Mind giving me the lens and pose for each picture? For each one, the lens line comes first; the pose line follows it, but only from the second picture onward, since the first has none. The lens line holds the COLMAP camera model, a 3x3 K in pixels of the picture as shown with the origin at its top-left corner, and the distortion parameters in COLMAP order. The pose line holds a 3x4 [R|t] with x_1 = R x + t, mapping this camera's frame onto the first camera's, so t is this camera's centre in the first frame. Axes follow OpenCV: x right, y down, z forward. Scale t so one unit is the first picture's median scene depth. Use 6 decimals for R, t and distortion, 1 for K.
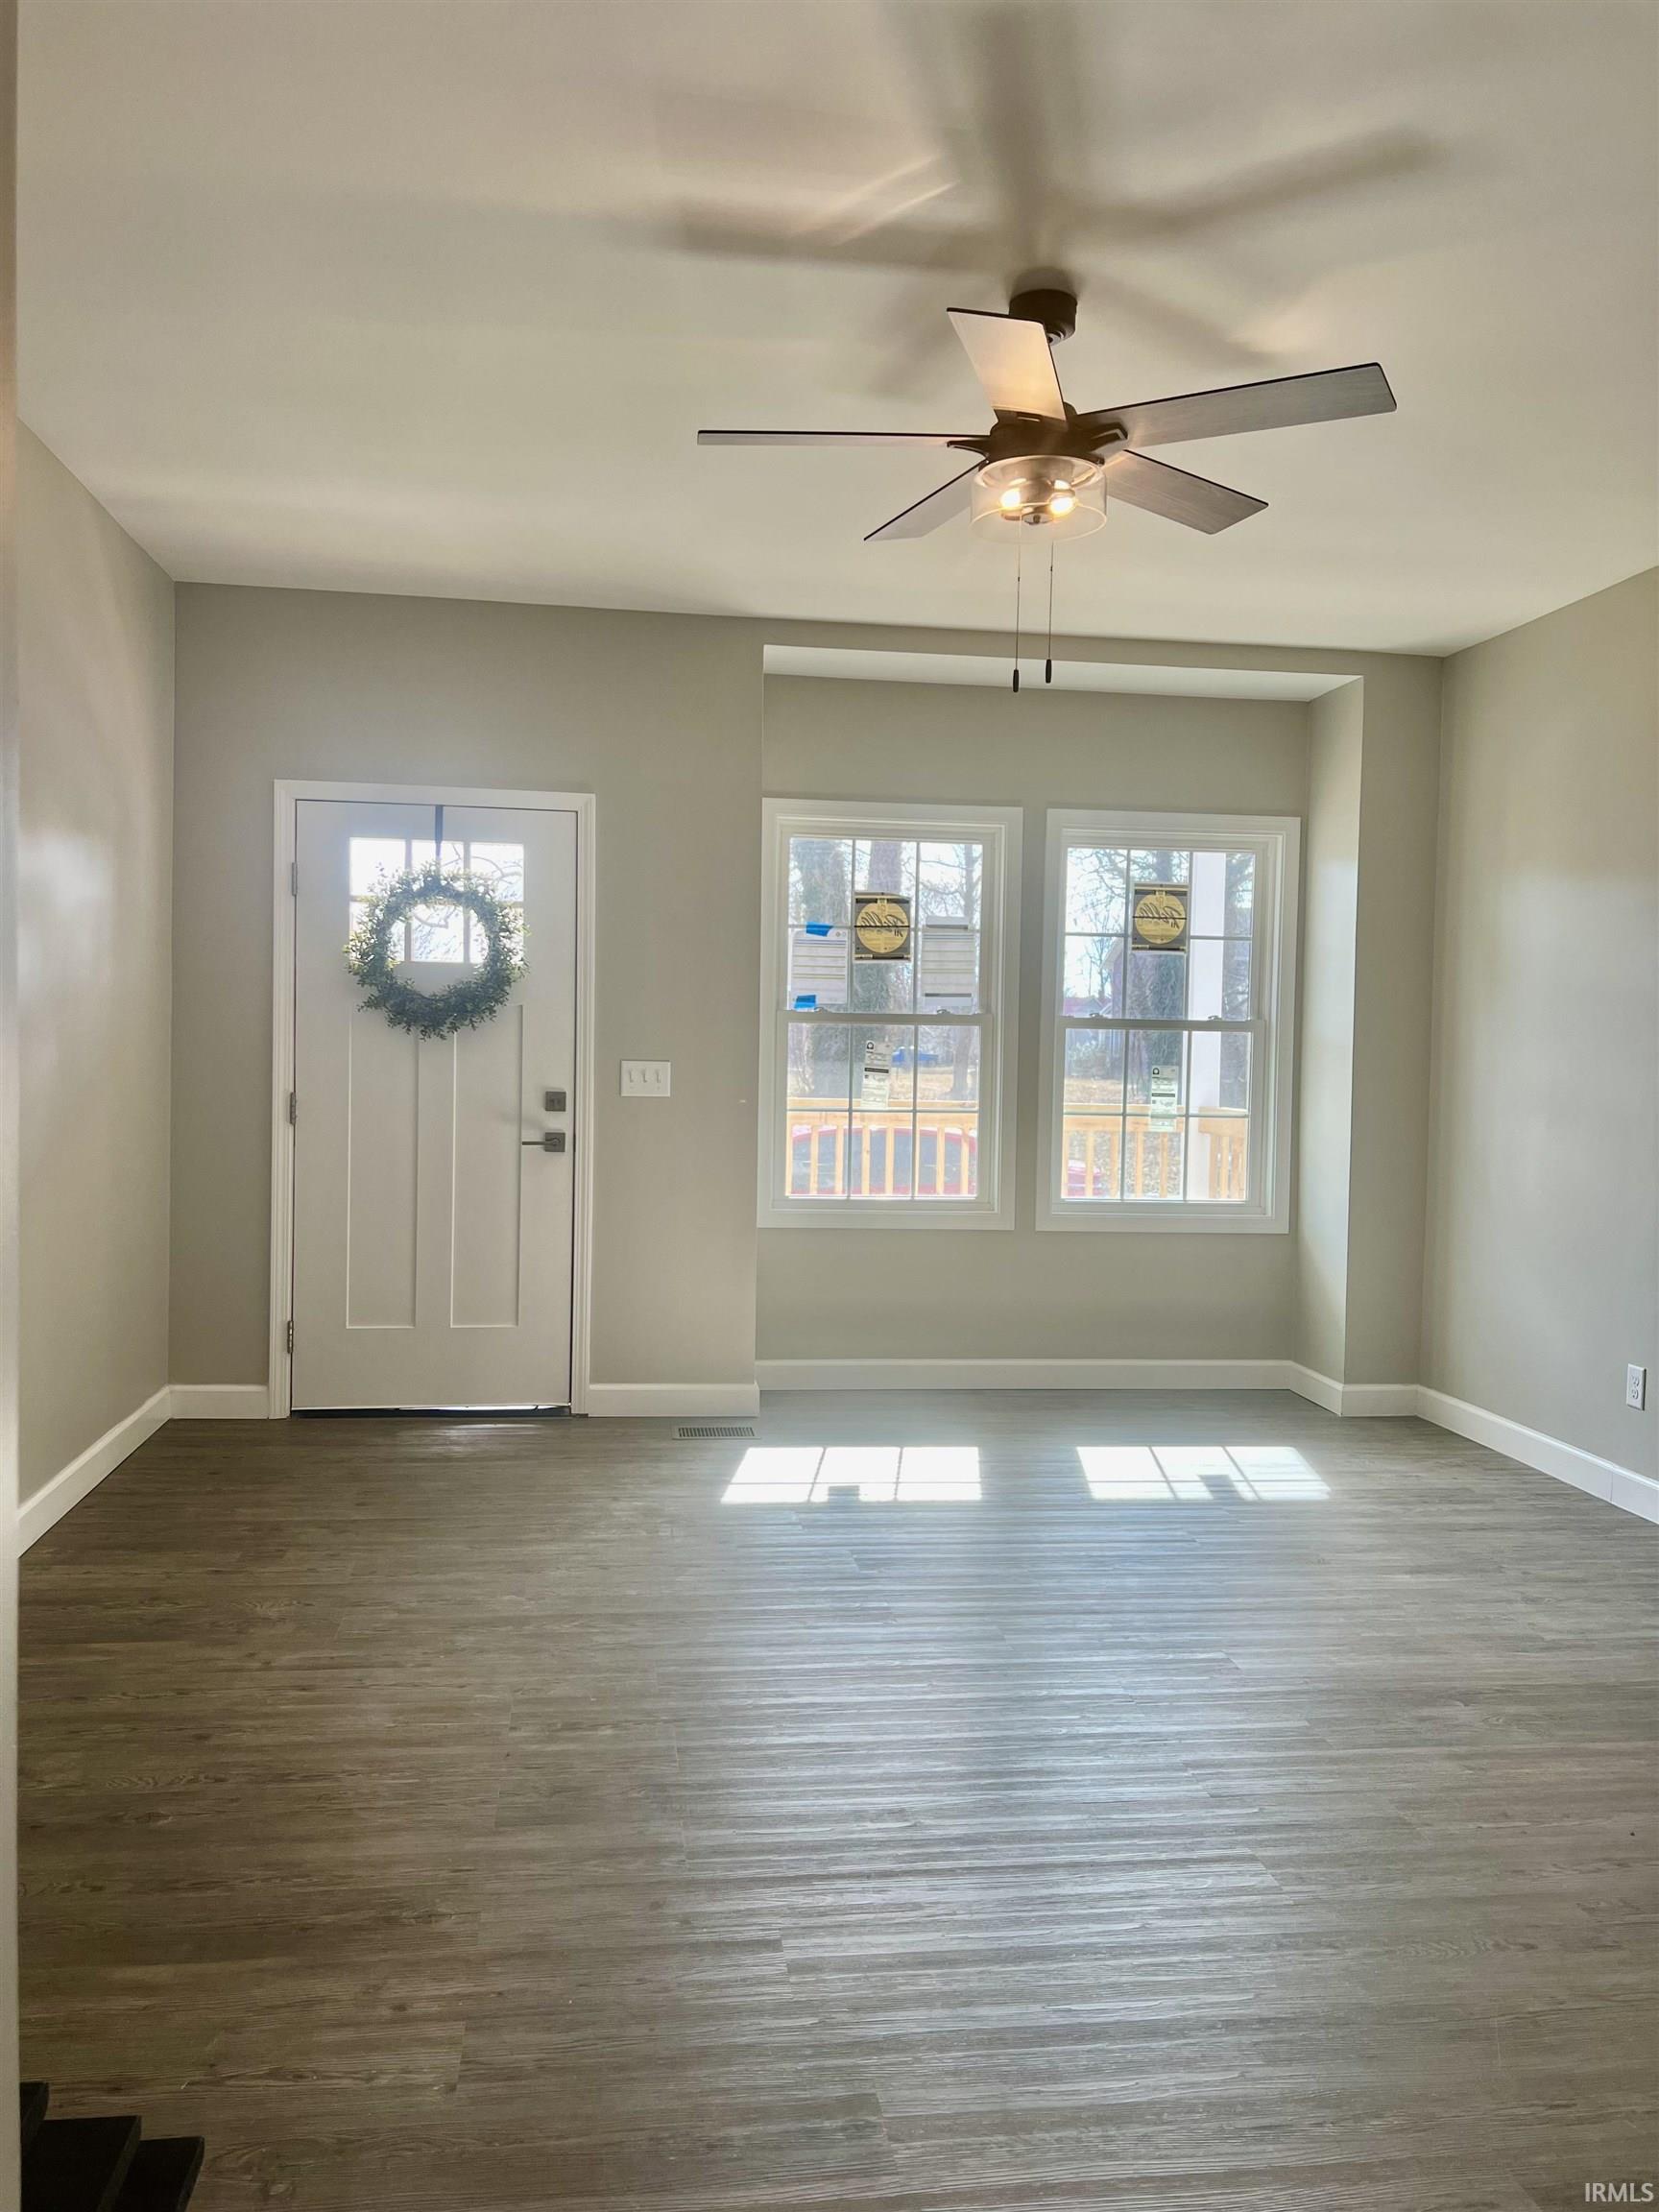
lens RADIAL K [[1654.6, 0, 812.8], [0, 1654.6, 1106.7], [0, 0, 1]] dist [0.058503, -0.064316]
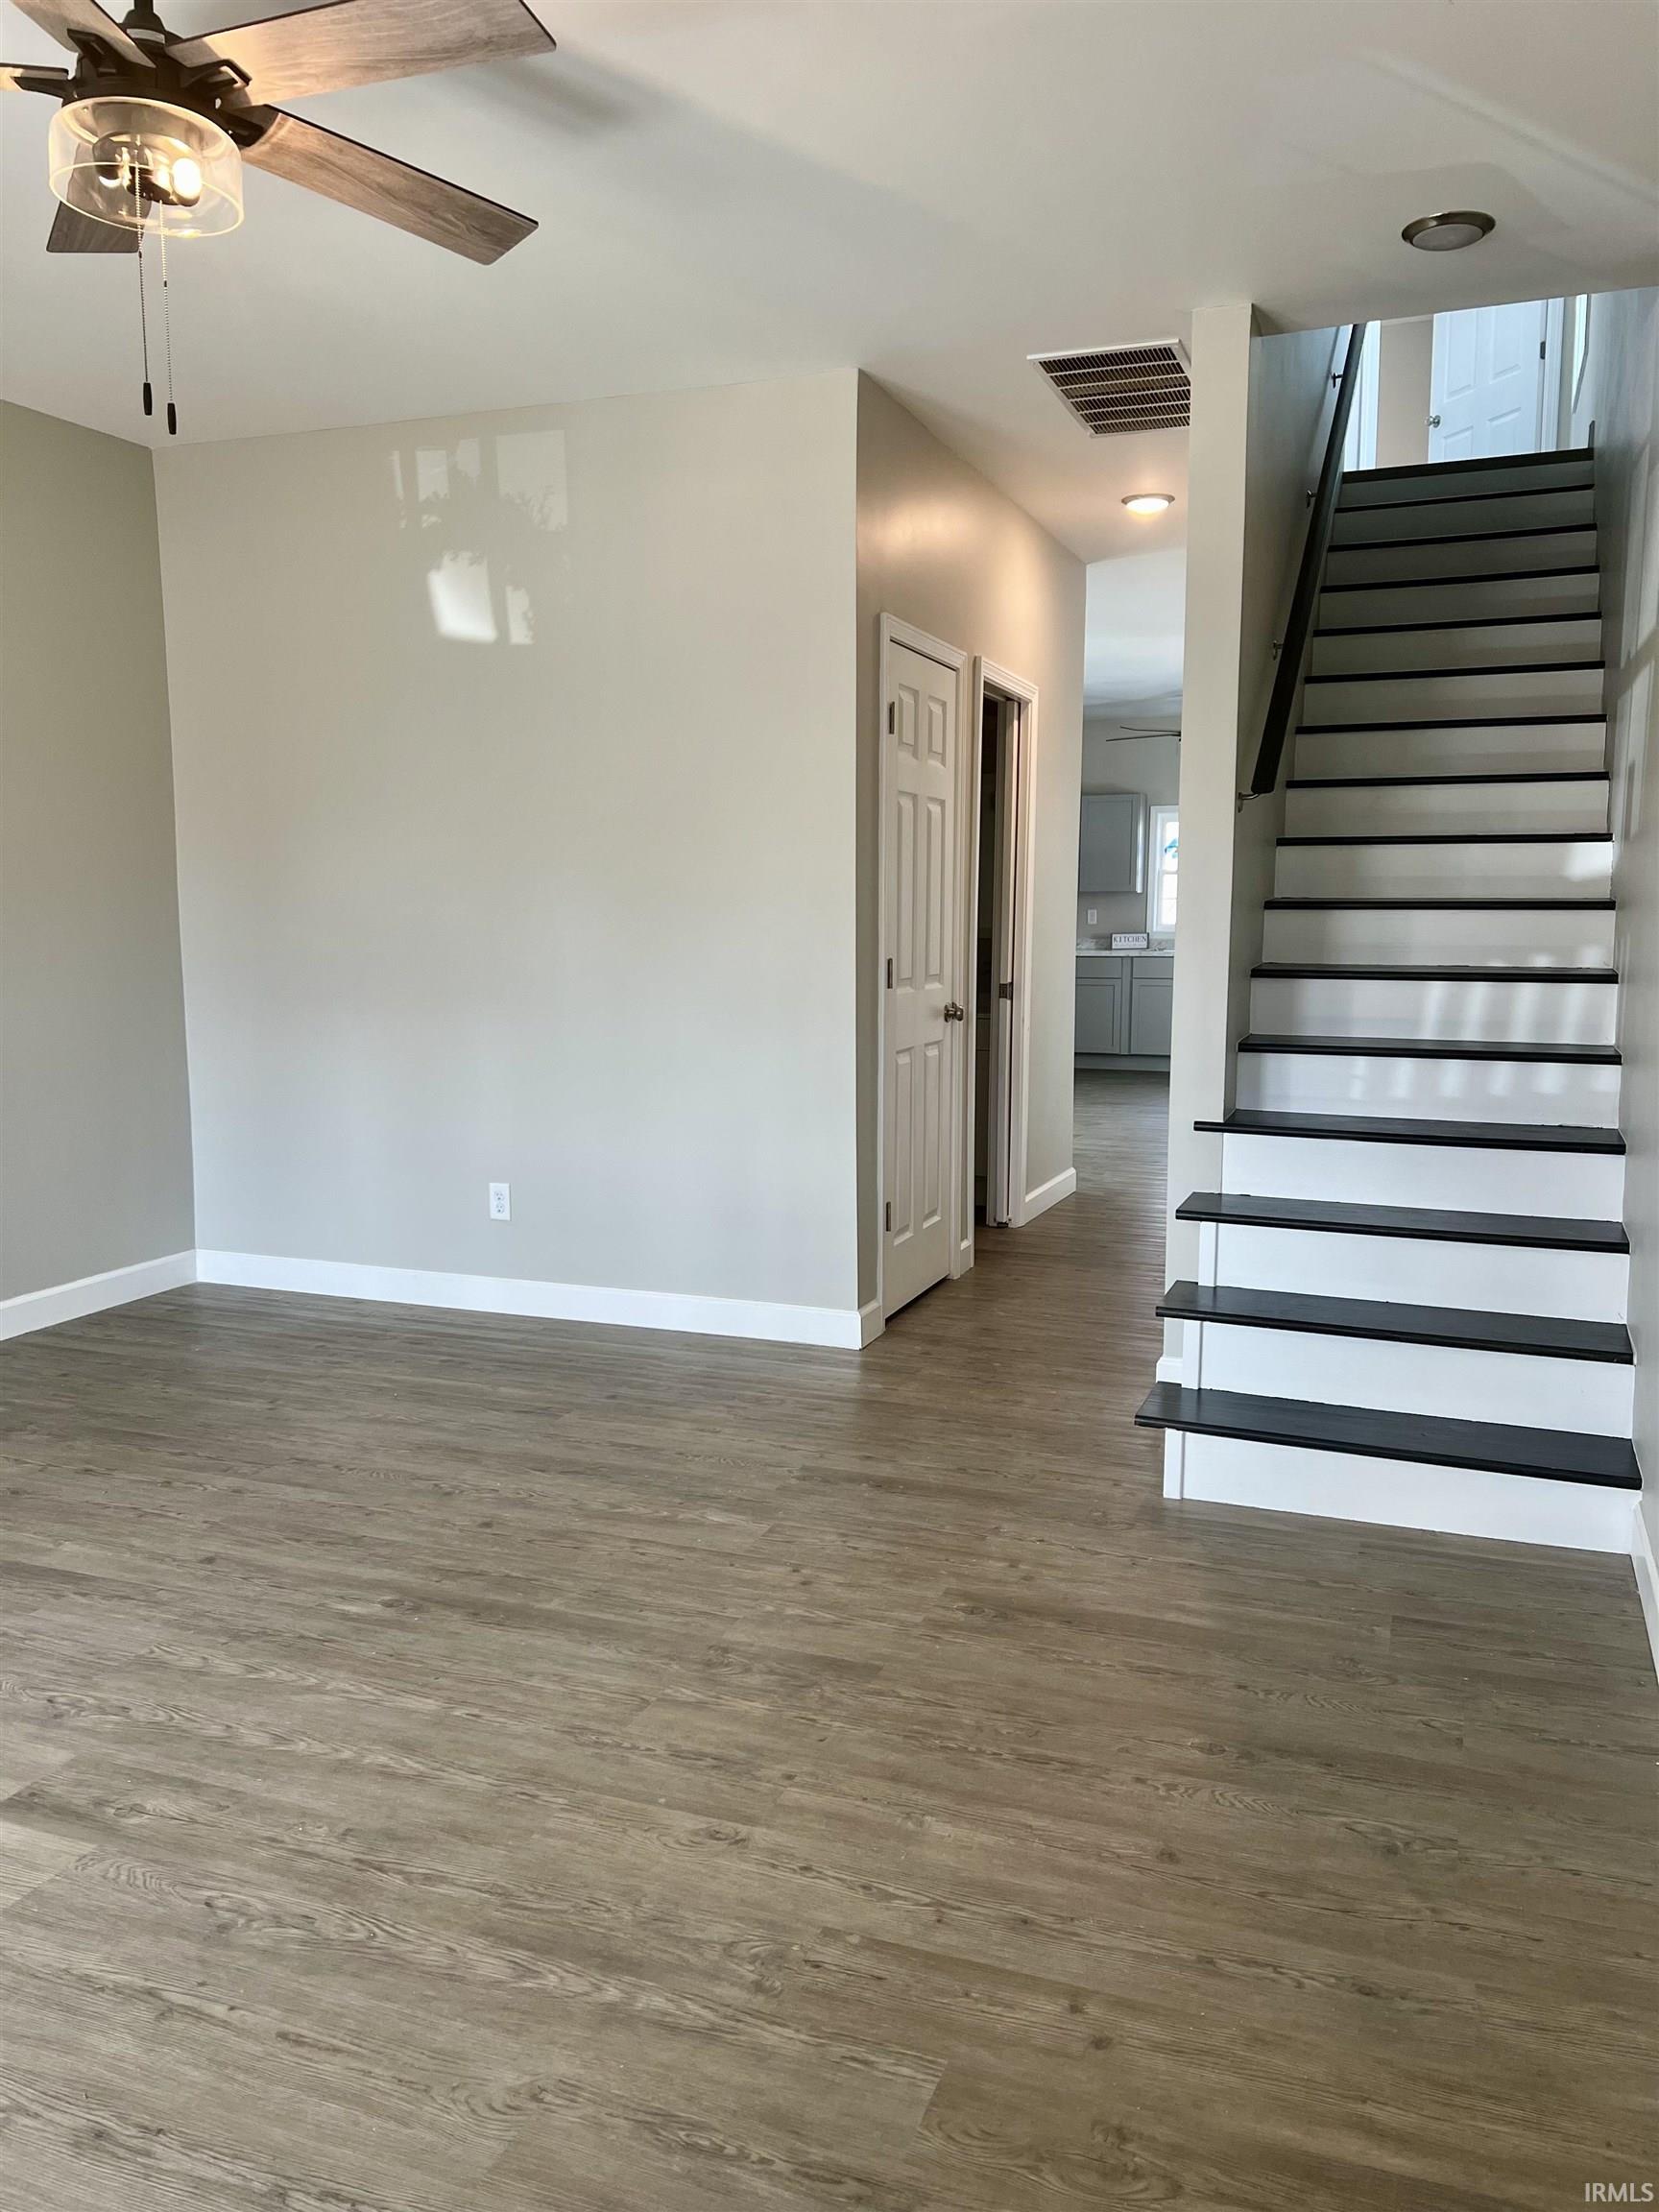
lens RADIAL K [[1654.6, 0, 816.6], [0, 1654.6, 1114.8], [0, 0, 1]] dist [0.058503, -0.064316]
pose [[-0.873477, -0.077733, 0.480621, -0.301885], [-0.000891, 0.987426, 0.158082, -0.036976], [-0.486865, 0.137652, -0.862562, 0.901022]]
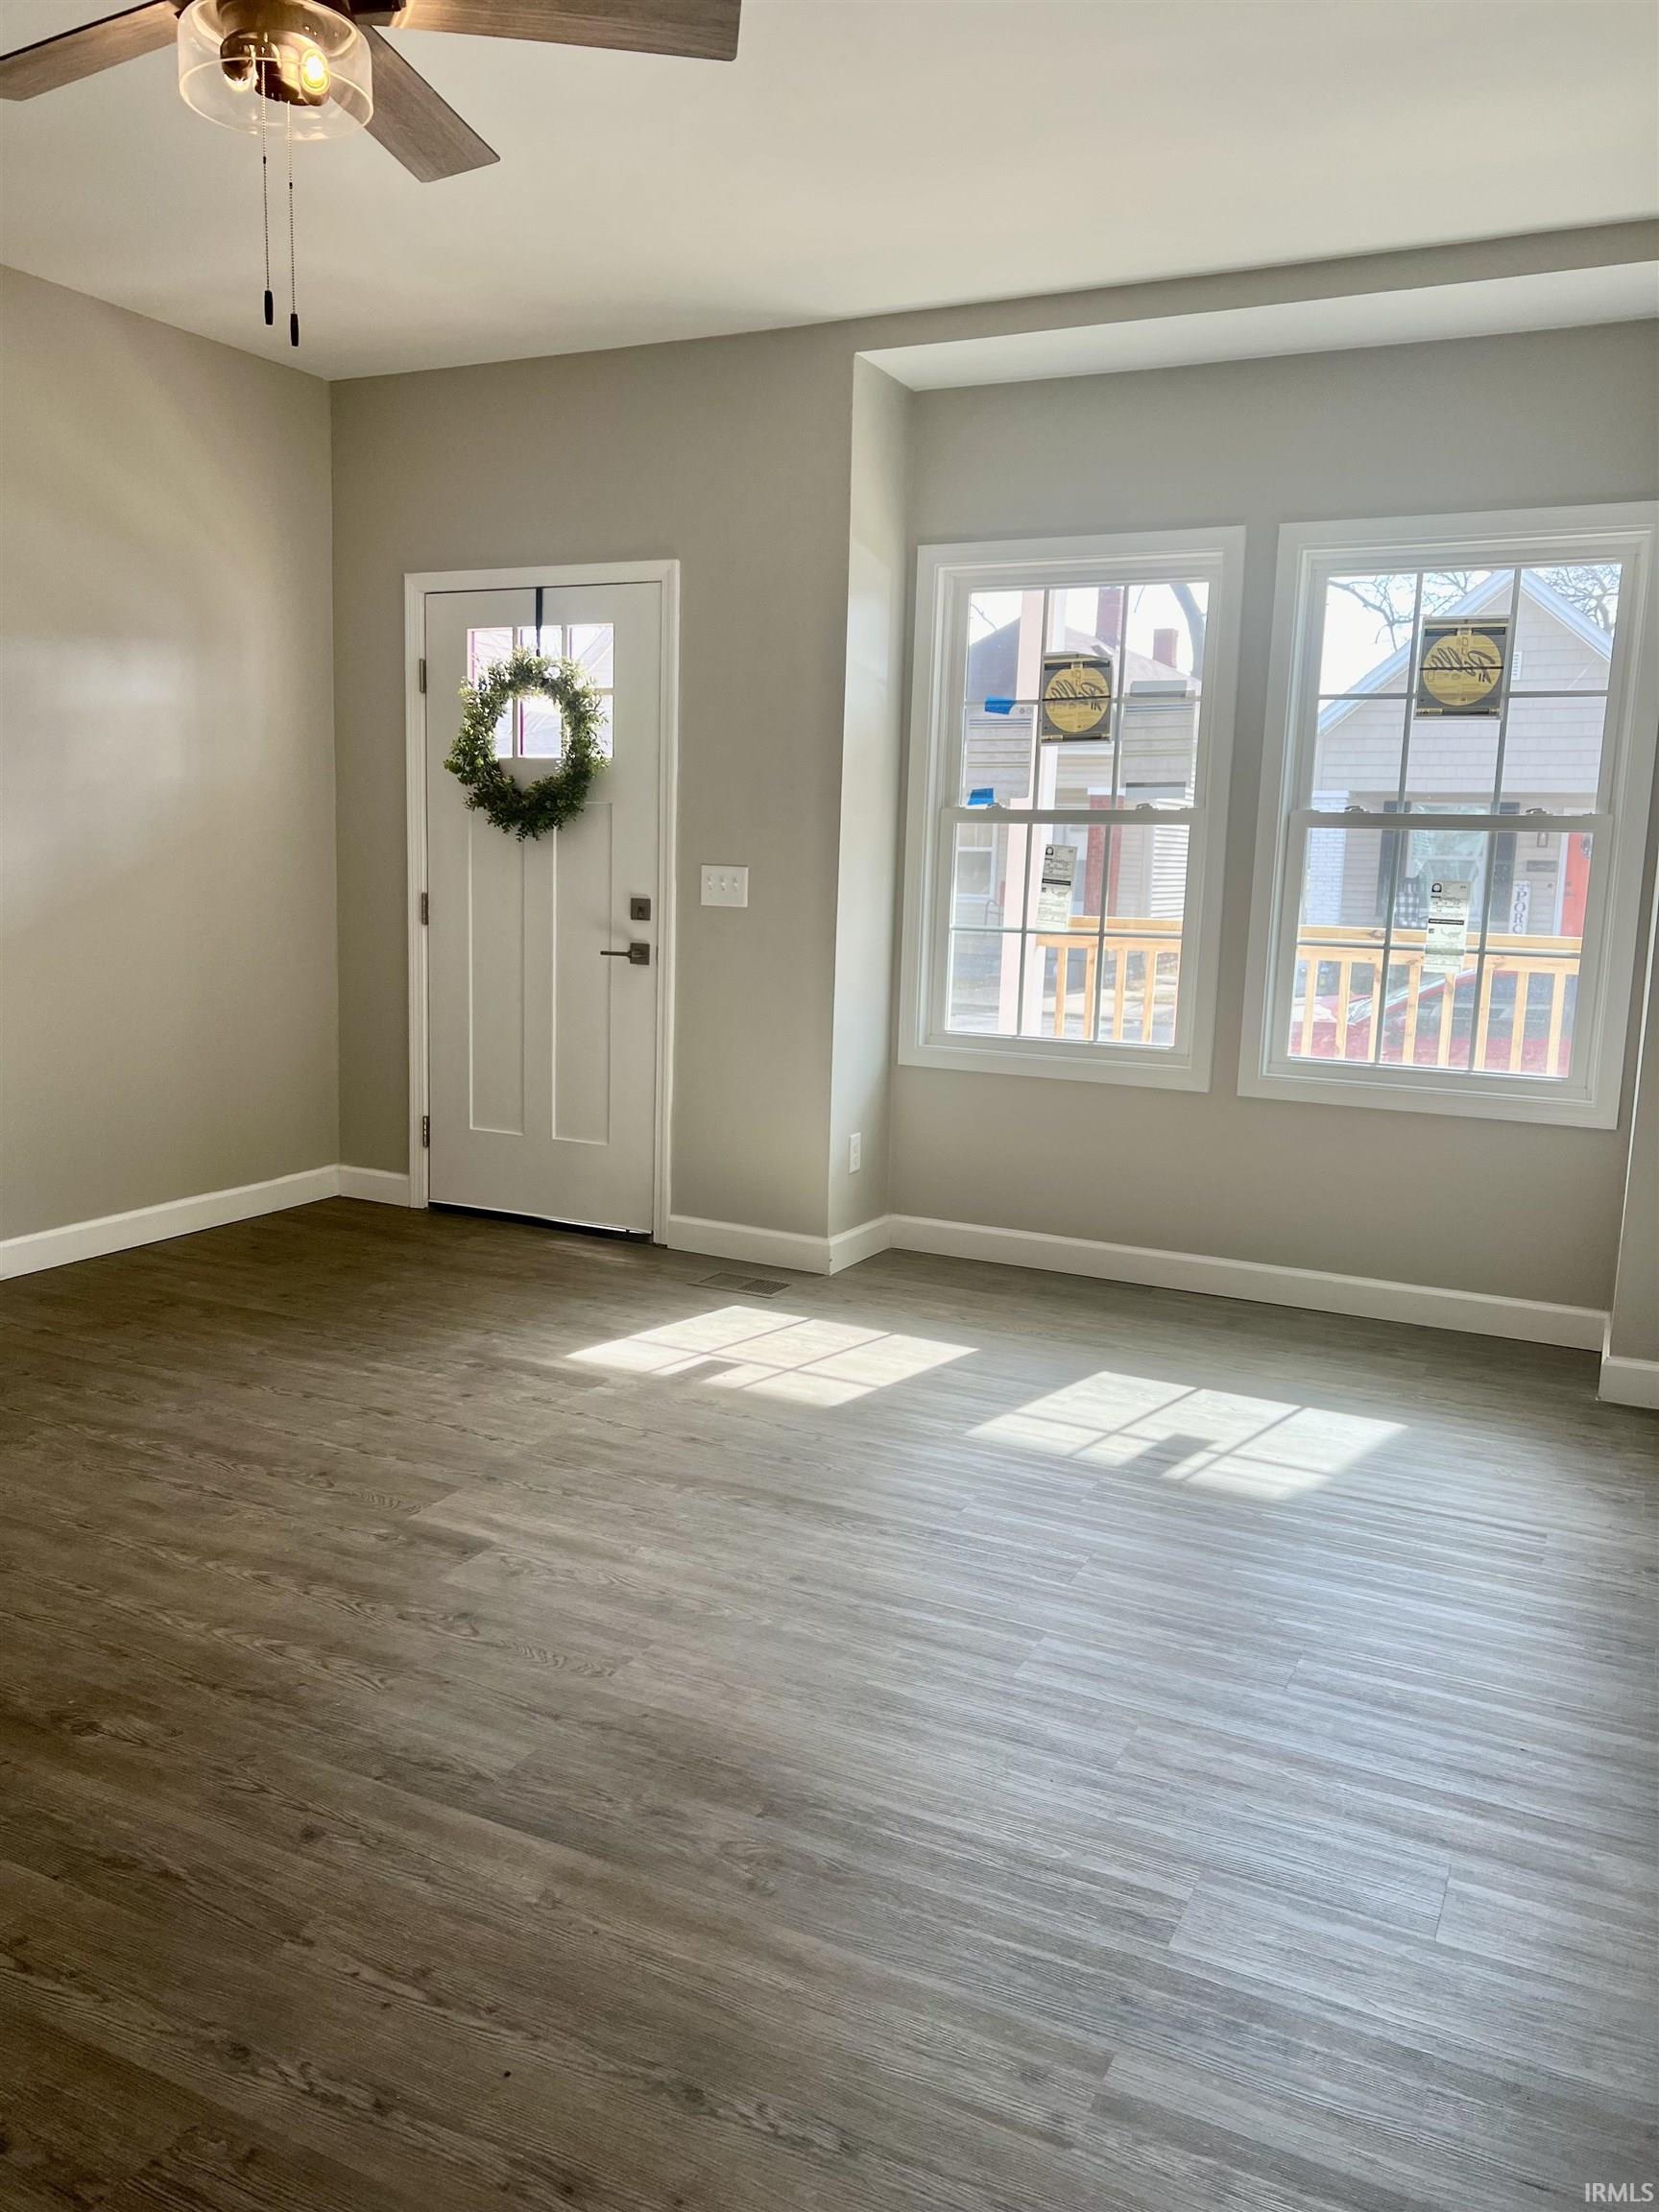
lens RADIAL K [[1654.6, 0, 814.4], [0, 1654.6, 1119.3], [0, 0, 1]] dist [0.058503, -0.064316]
pose [[0.827347, 0.094111, -0.553750, 0.447441], [-0.029860, 0.991839, 0.123952, -0.004001], [0.560896, -0.086016, 0.823405, 0.283064]]
